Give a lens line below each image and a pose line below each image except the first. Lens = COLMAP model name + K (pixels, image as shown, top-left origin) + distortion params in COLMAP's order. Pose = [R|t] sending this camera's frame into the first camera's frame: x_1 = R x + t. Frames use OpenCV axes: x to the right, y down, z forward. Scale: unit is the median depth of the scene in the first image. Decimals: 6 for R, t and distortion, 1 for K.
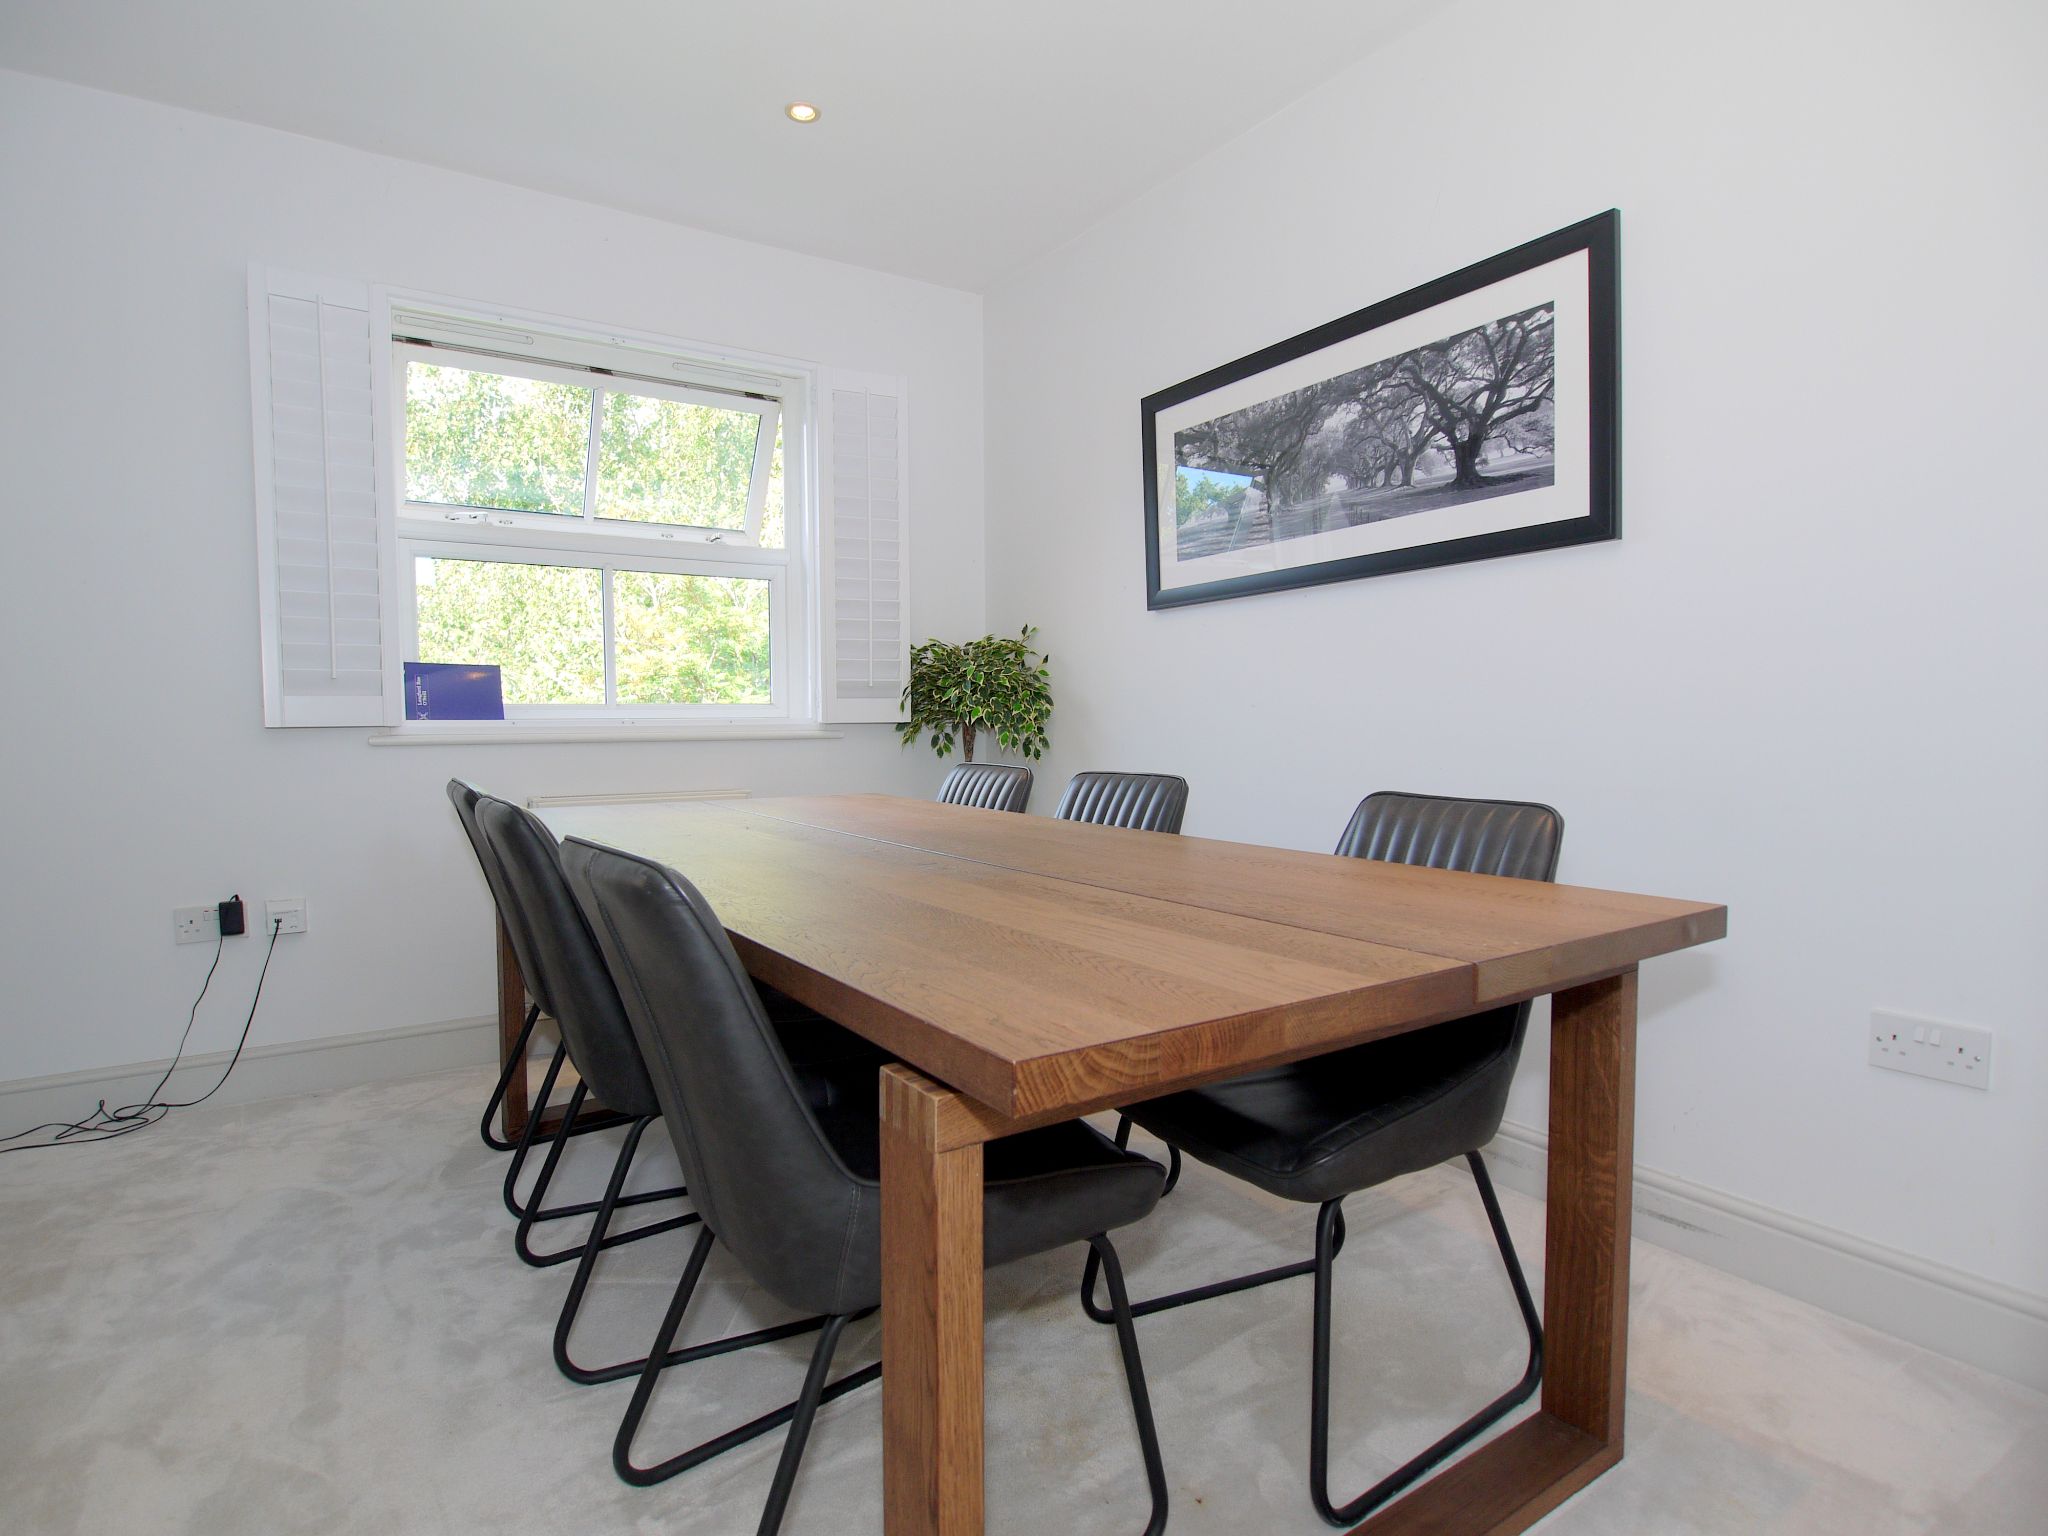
lens RADIAL K [[1081.6, 0, 1021.9], [0, 1081.6, 777.3], [0, 0, 1]] dist [-0.000424, -0.013570]
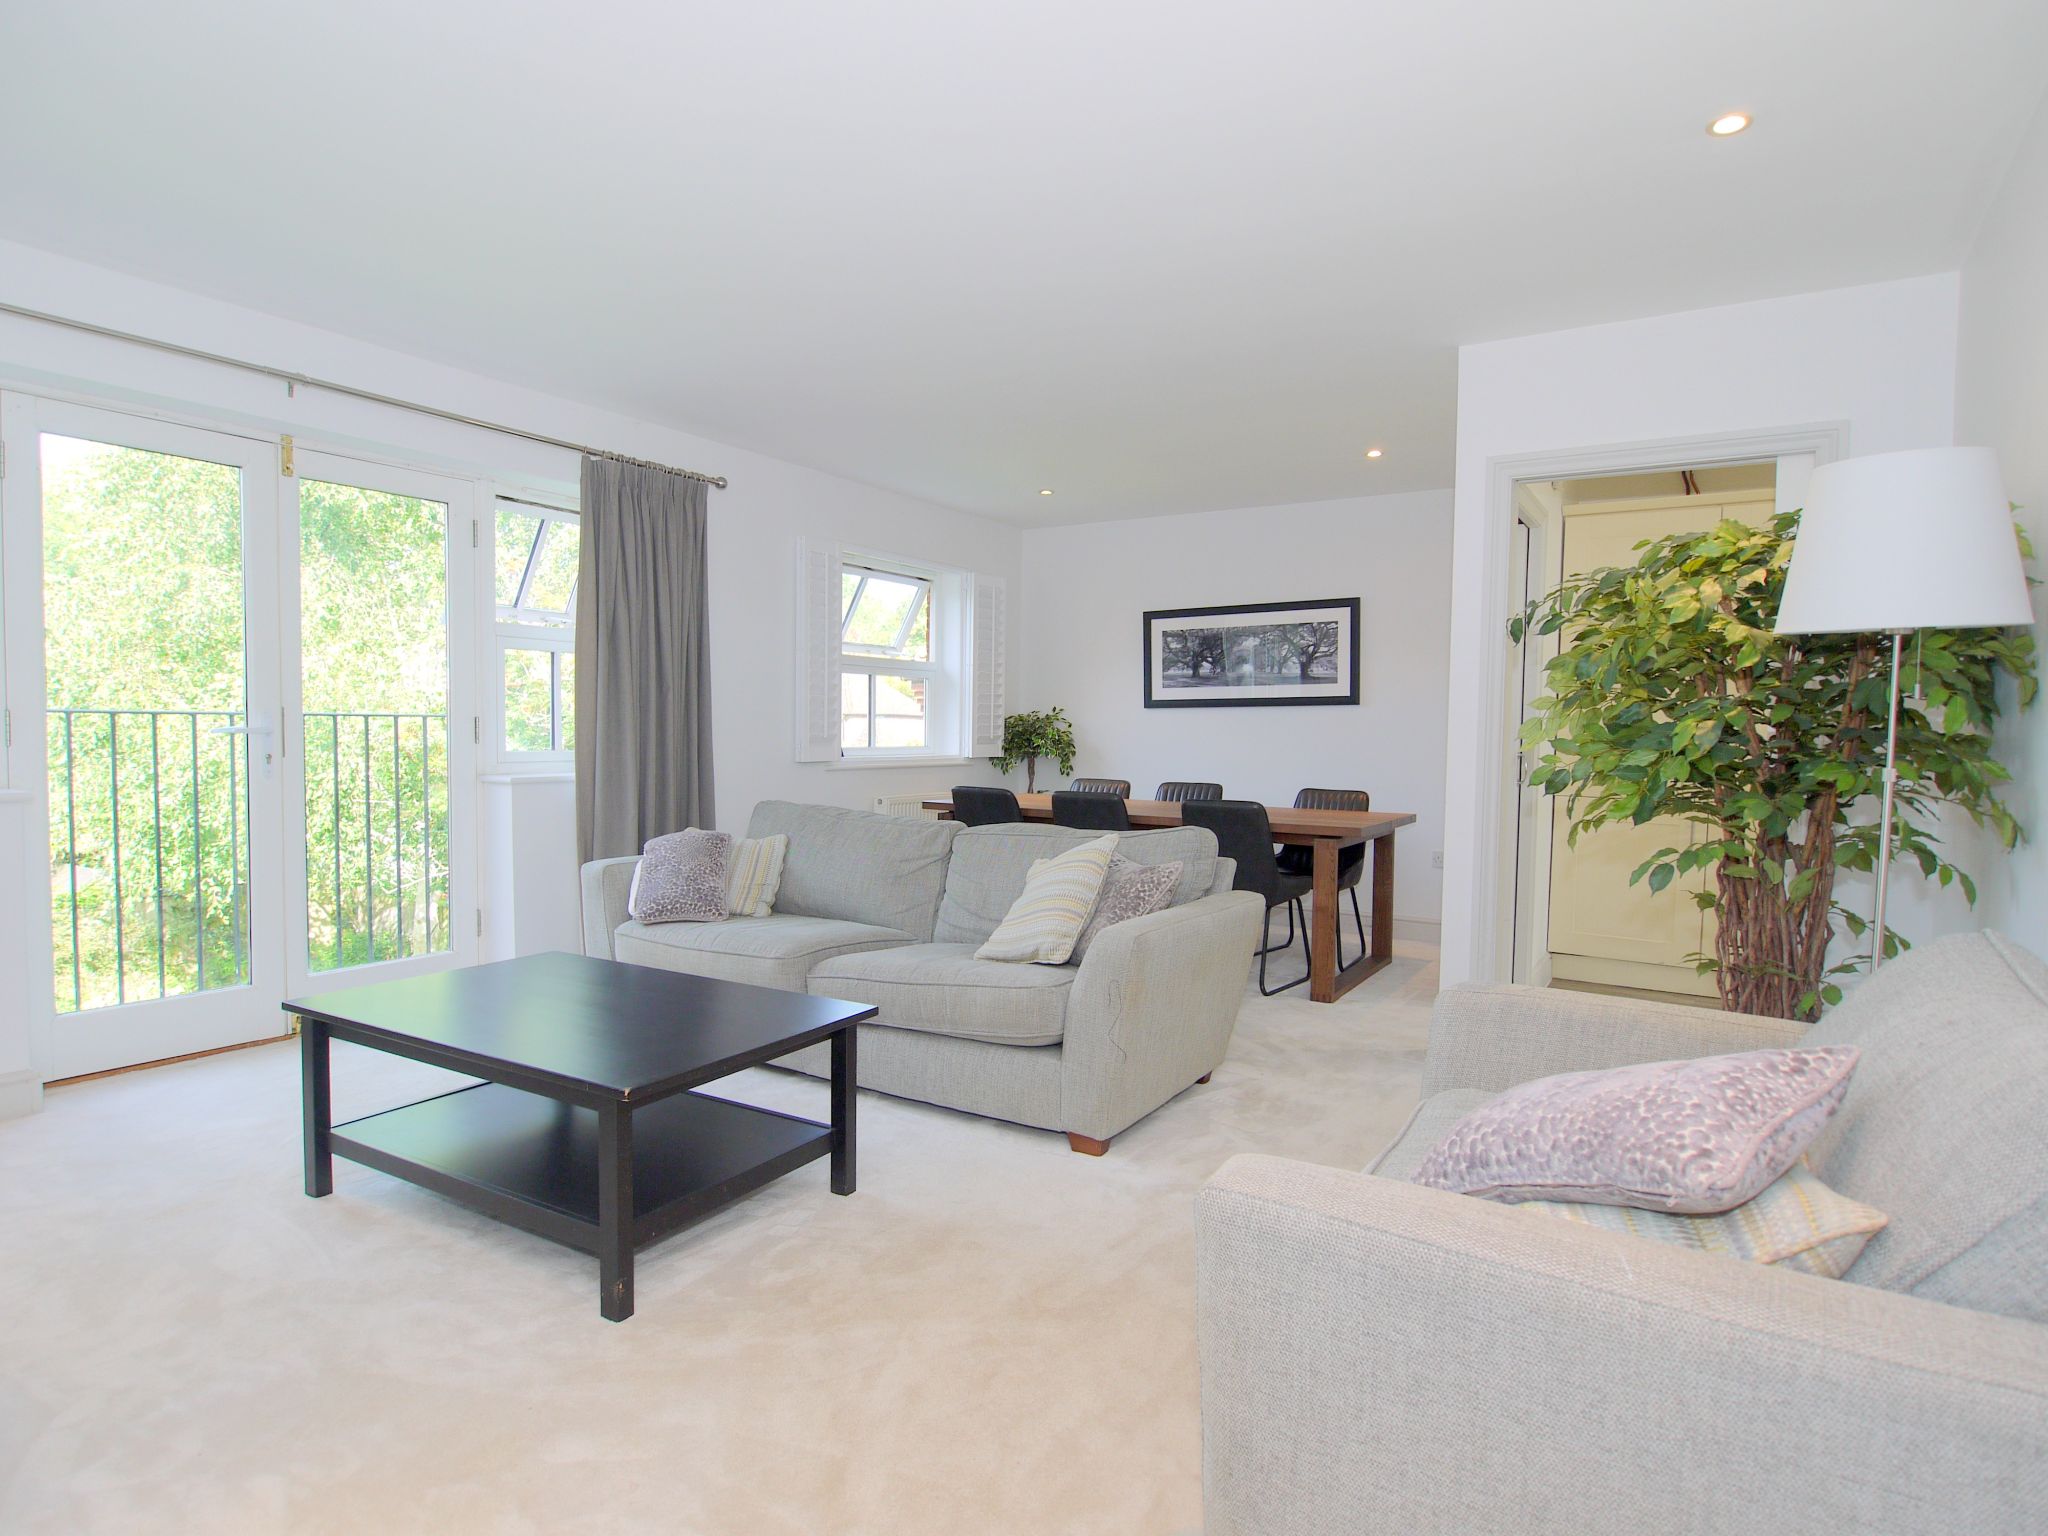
lens RADIAL K [[1131.6, 0, 1024.0], [0, 1131.6, 768.0], [0, 0, 1]] dist [-0.000649, -0.016295]
pose [[0.909287, 0.008652, 0.416080, -1.411244], [0.001764, 0.999695, -0.024642, 0.028762], [-0.416166, 0.023141, 0.908994, -1.295989]]
